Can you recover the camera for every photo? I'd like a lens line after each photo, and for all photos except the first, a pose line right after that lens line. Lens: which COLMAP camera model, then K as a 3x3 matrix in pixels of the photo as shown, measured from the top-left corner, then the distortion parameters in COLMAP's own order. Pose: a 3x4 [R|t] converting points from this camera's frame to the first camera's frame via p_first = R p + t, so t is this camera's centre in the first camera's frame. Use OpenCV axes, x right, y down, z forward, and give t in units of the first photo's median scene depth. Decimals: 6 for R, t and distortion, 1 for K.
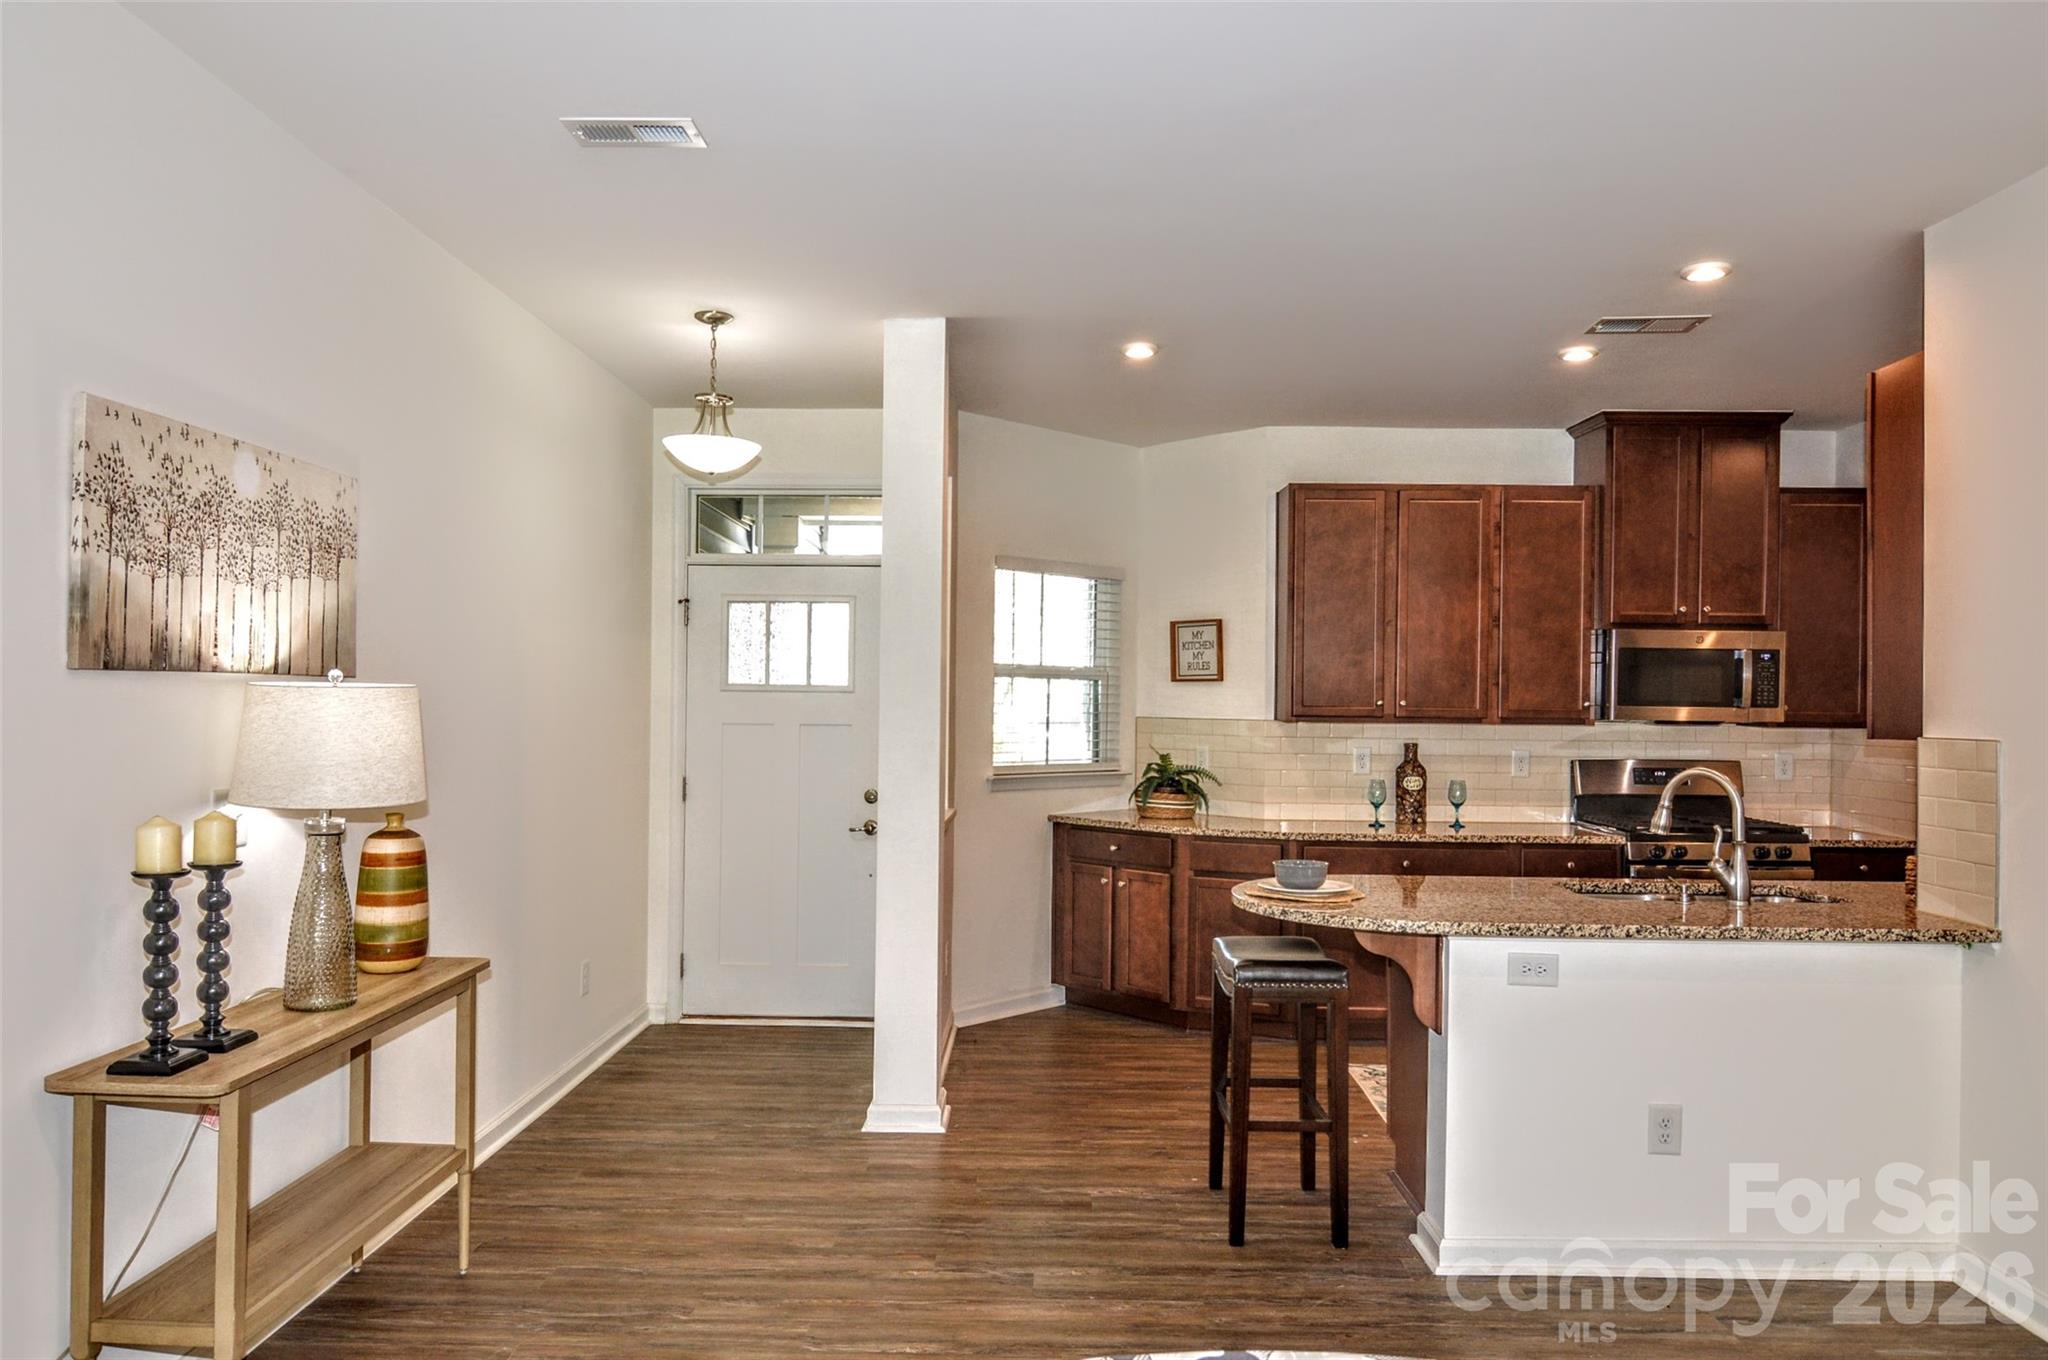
lens RADIAL K [[1367.9, 0, 1012.8], [0, 1367.9, 688.6], [0, 0, 1]] dist [-0.000155, -0.004896]
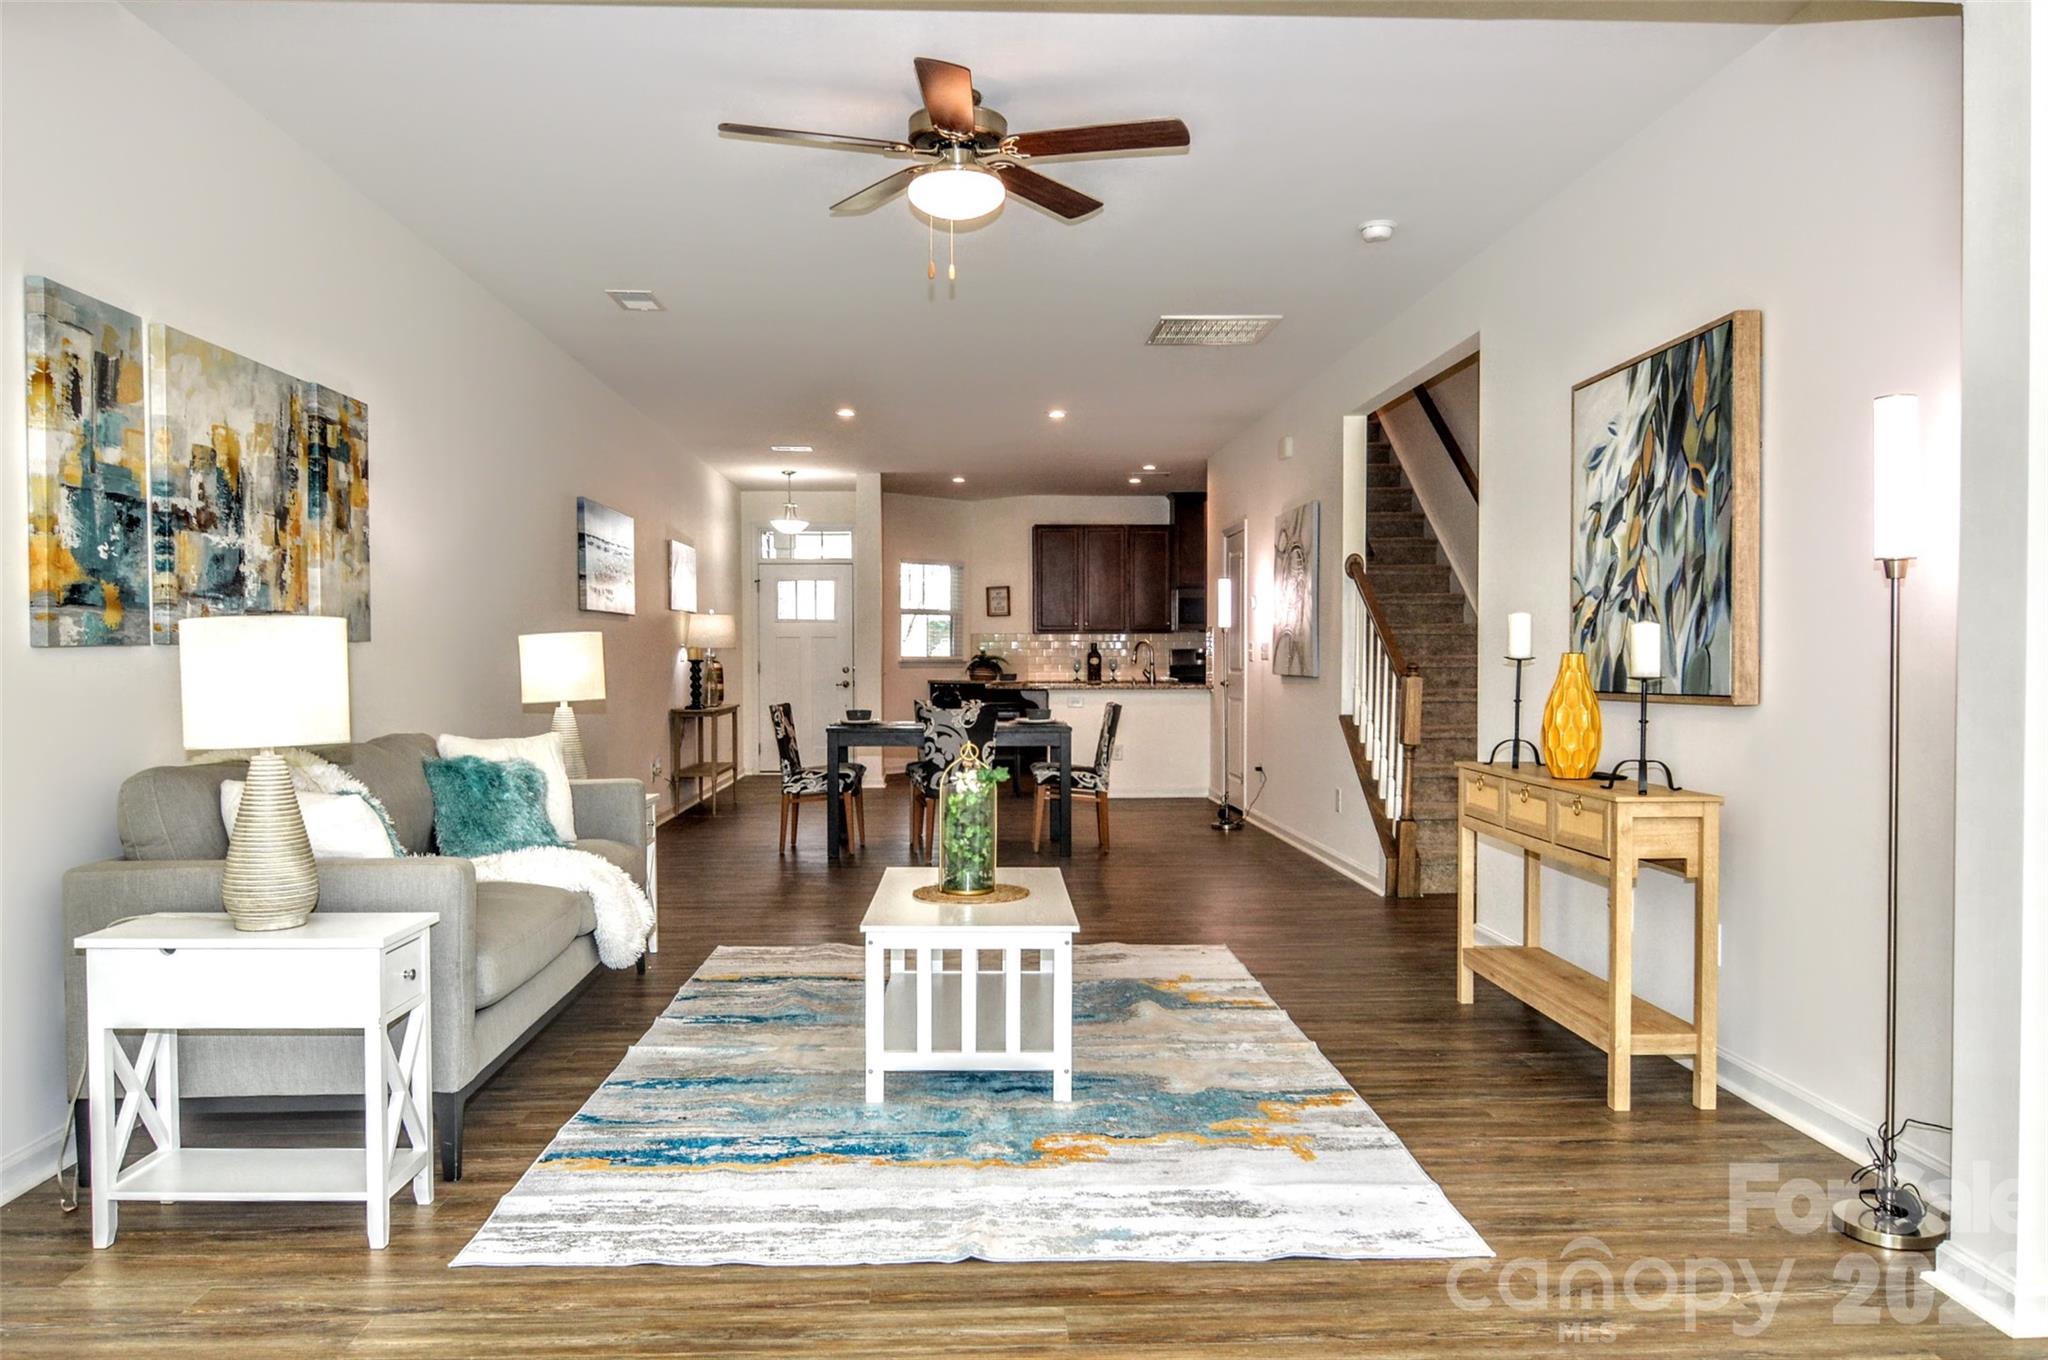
lens RADIAL K [[1457.5, 0, 1012.3], [0, 1457.5, 686.5], [0, 0, 1]] dist [0.007938, -0.028458]
pose [[0.997919, -0.014777, 0.062760, 0.015656], [0.012846, 0.999435, 0.031069, 0.036826], [-0.063184, -0.030198, 0.997545, -1.347294]]
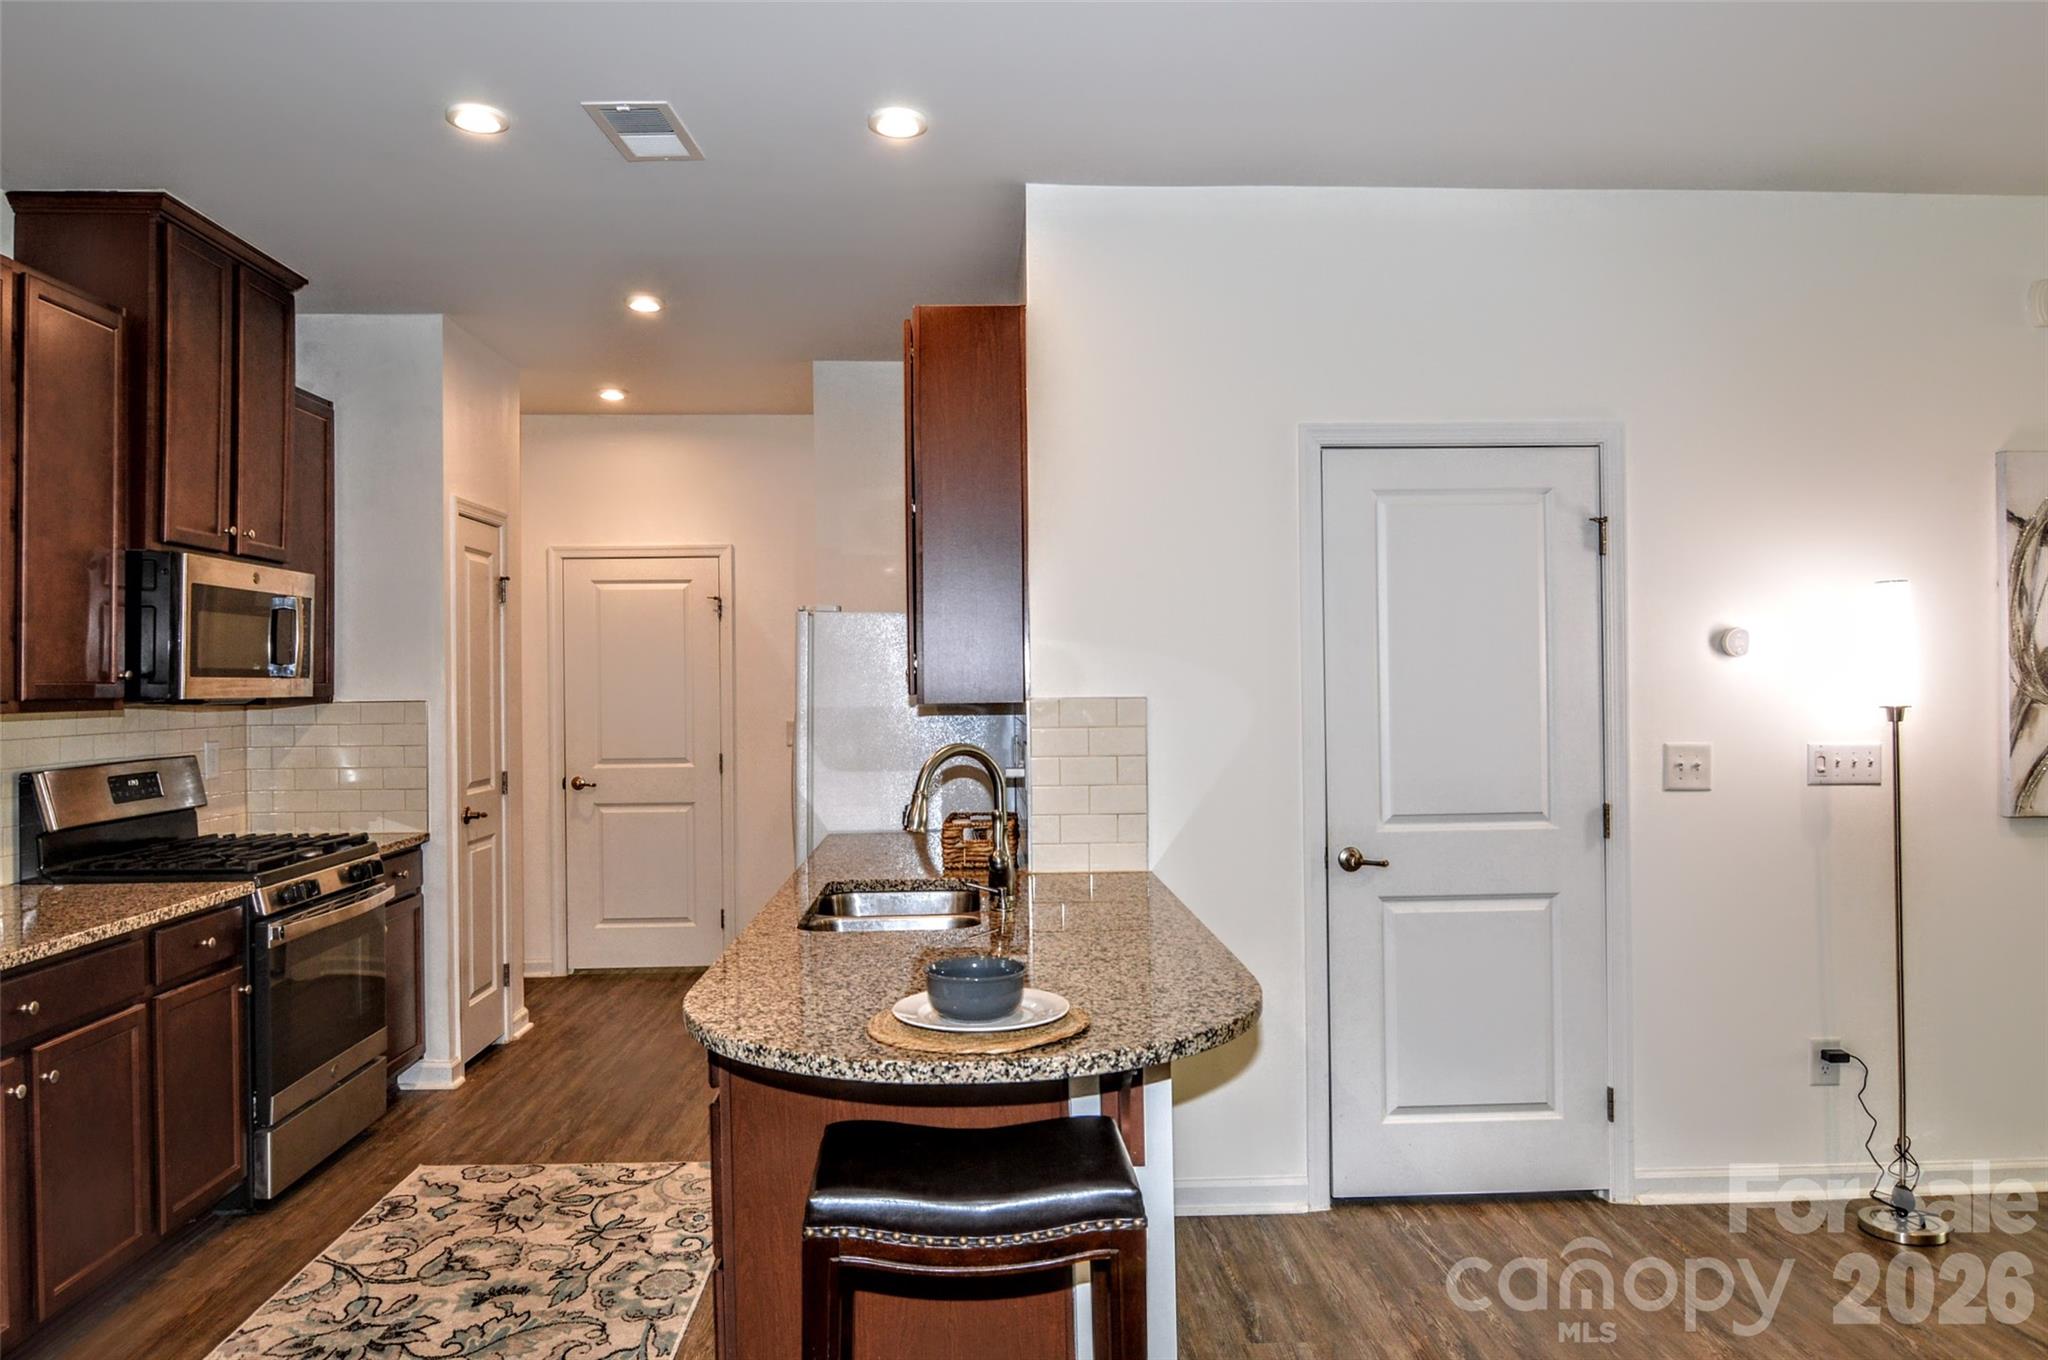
lens RADIAL K [[1402.1, 0, 1024.0], [0, 1402.1, 680.0], [0, 0, 1]] dist [-0.004534, -0.005793]
pose [[-0.064659, -0.010313, 0.997854, -0.209521], [-0.000760, 0.999947, 0.010286, 0.007178], [-0.997907, -0.000093, -0.064664, 0.646398]]
